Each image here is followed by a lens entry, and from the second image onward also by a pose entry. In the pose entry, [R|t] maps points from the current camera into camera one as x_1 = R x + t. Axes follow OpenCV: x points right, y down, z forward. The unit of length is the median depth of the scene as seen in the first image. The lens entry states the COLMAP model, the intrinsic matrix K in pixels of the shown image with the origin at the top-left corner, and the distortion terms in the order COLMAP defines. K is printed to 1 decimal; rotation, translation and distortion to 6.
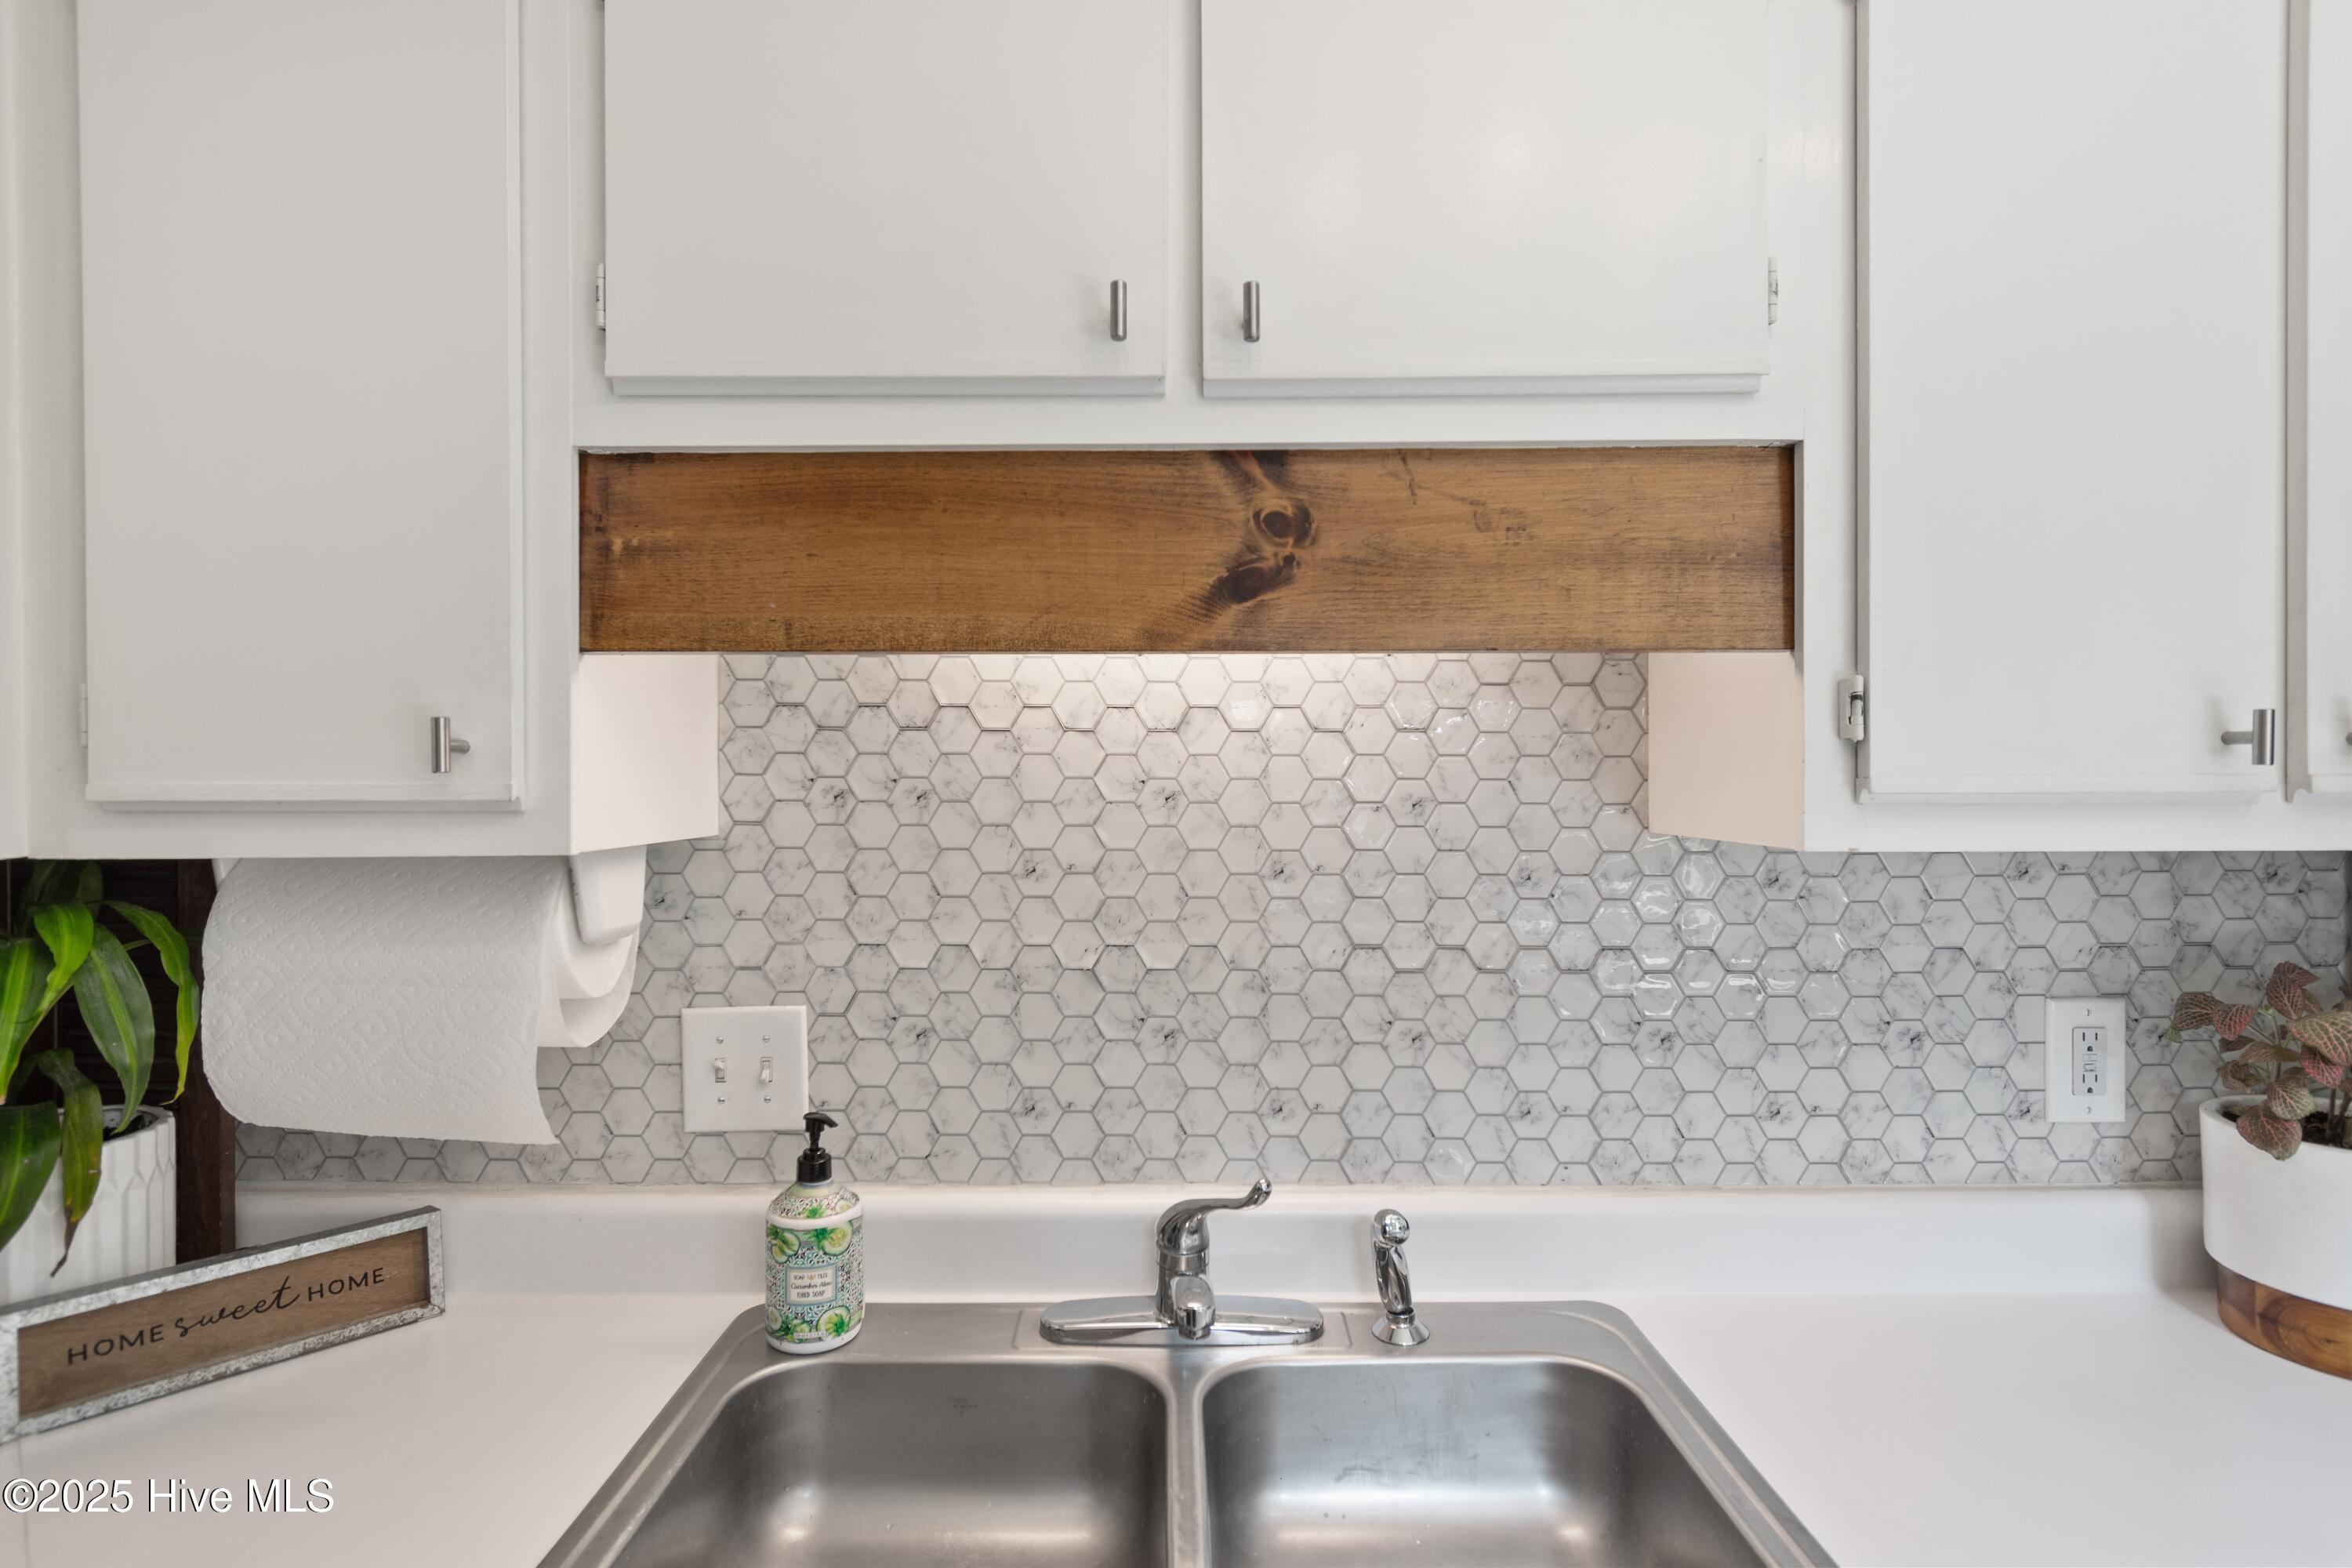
lens RADIAL K [[1212.7, 0, 1147.3], [0, 1212.7, 777.9], [0, 0, 1]] dist [-0.000589, 0.002140]
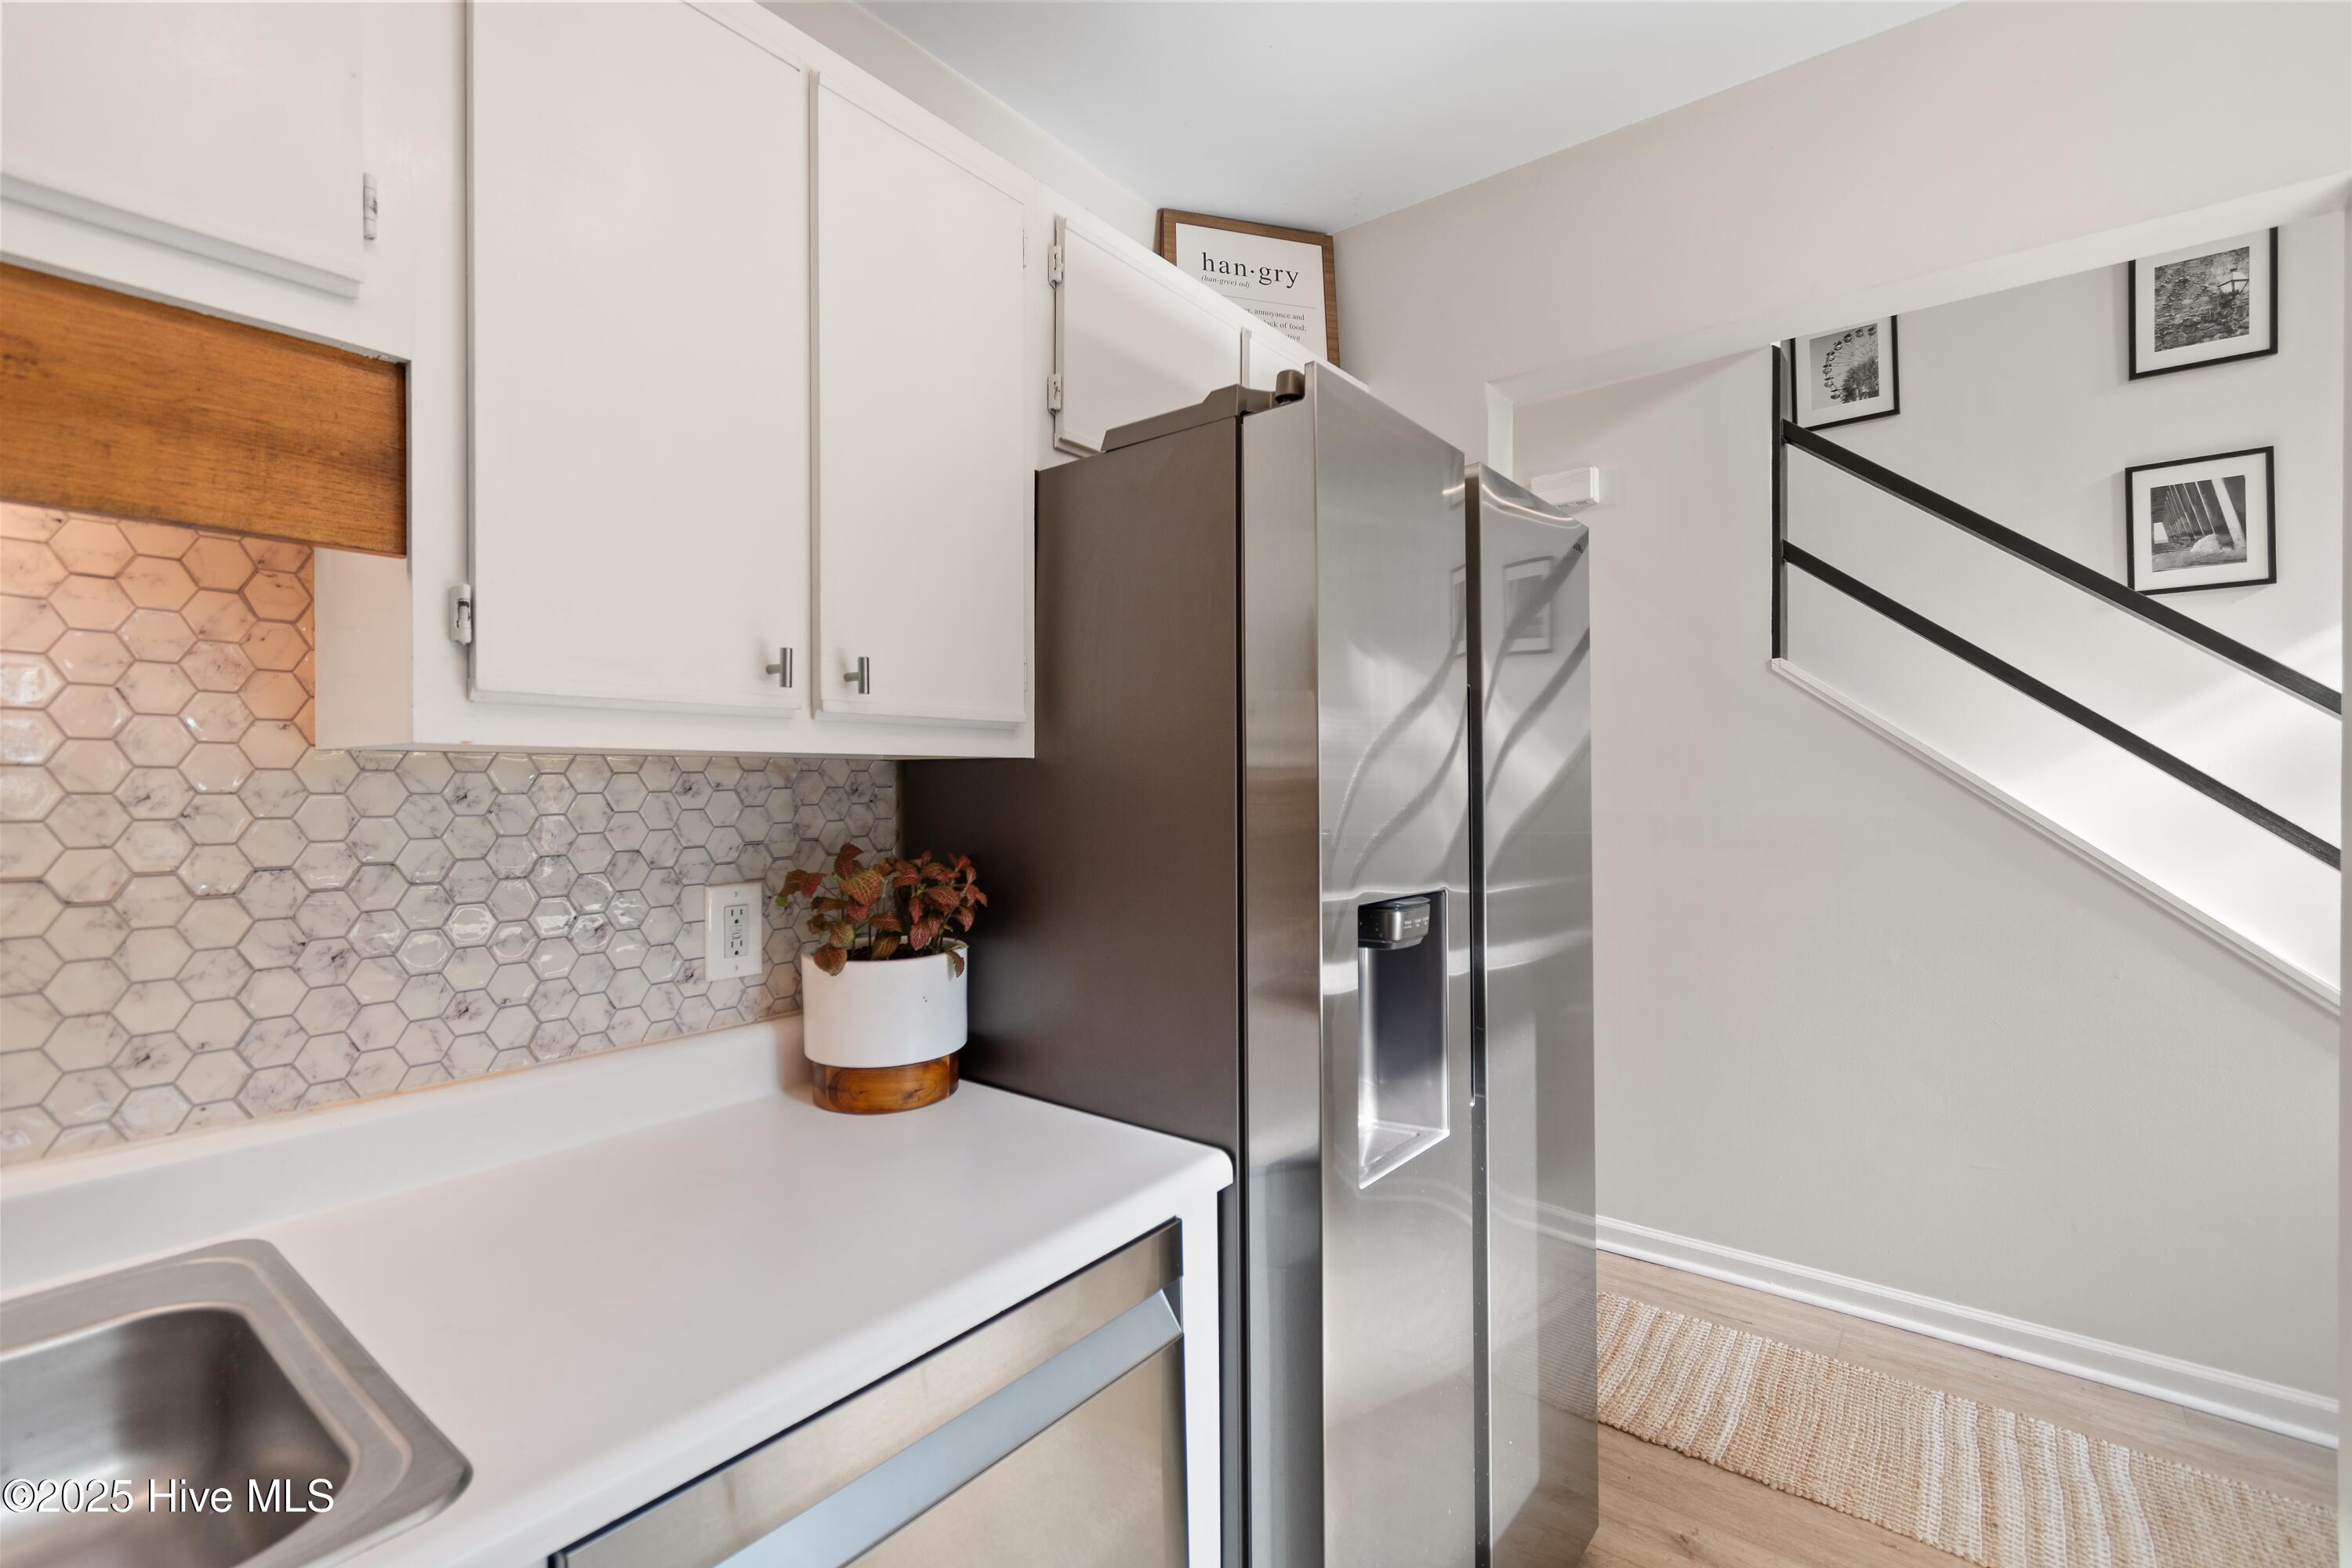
lens RADIAL K [[1034.2, 0, 1169.2], [0, 1034.2, 780.9], [0, 0, 1]] dist [0.003438, -0.000247]
pose [[0.618849, 0.003528, 0.785502, 0.179502], [0.006132, 0.999938, -0.009322, 0.082789], [-0.785486, 0.010586, 0.618789, -0.074238]]
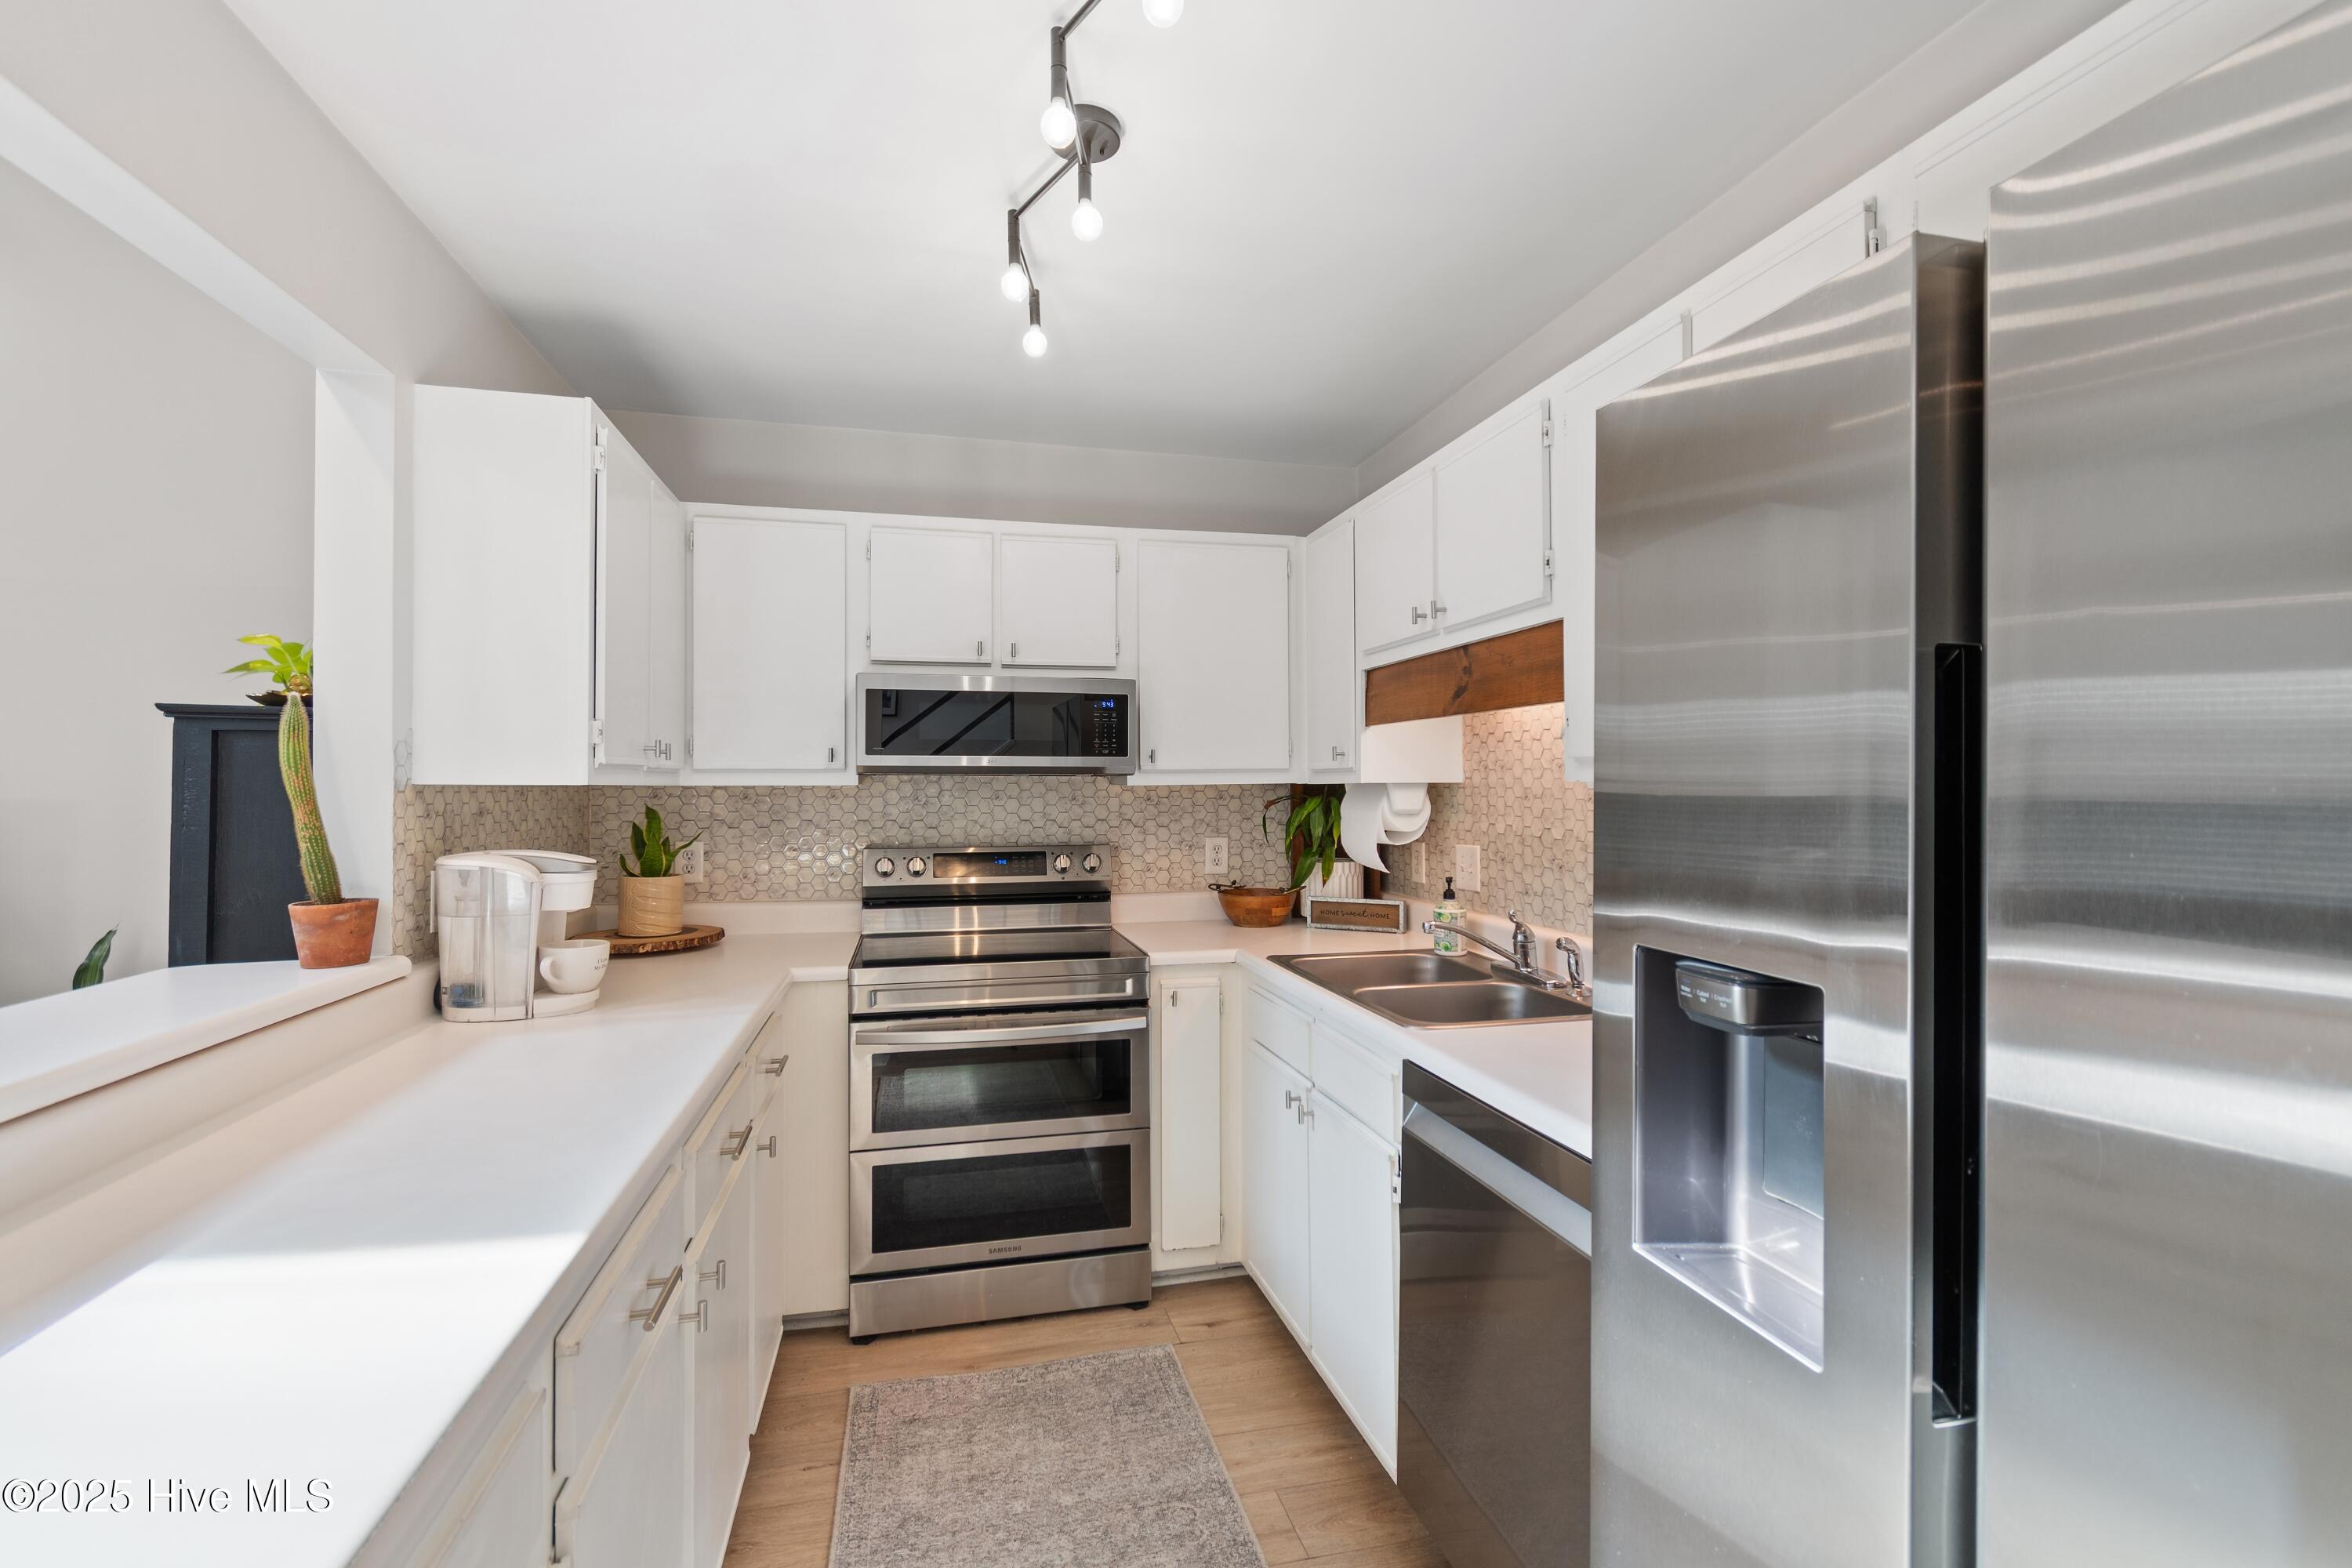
lens RADIAL K [[1034.2, 0, 1183.3], [0, 1034.2, 777.6], [0, 0, 1]] dist [0.003438, -0.000247]
pose [[0.249529, -0.004043, -0.968359, 1.794584], [0.003252, 0.999989, -0.003337, 0.042383], [0.968362, -0.002317, 0.249539, -0.213387]]
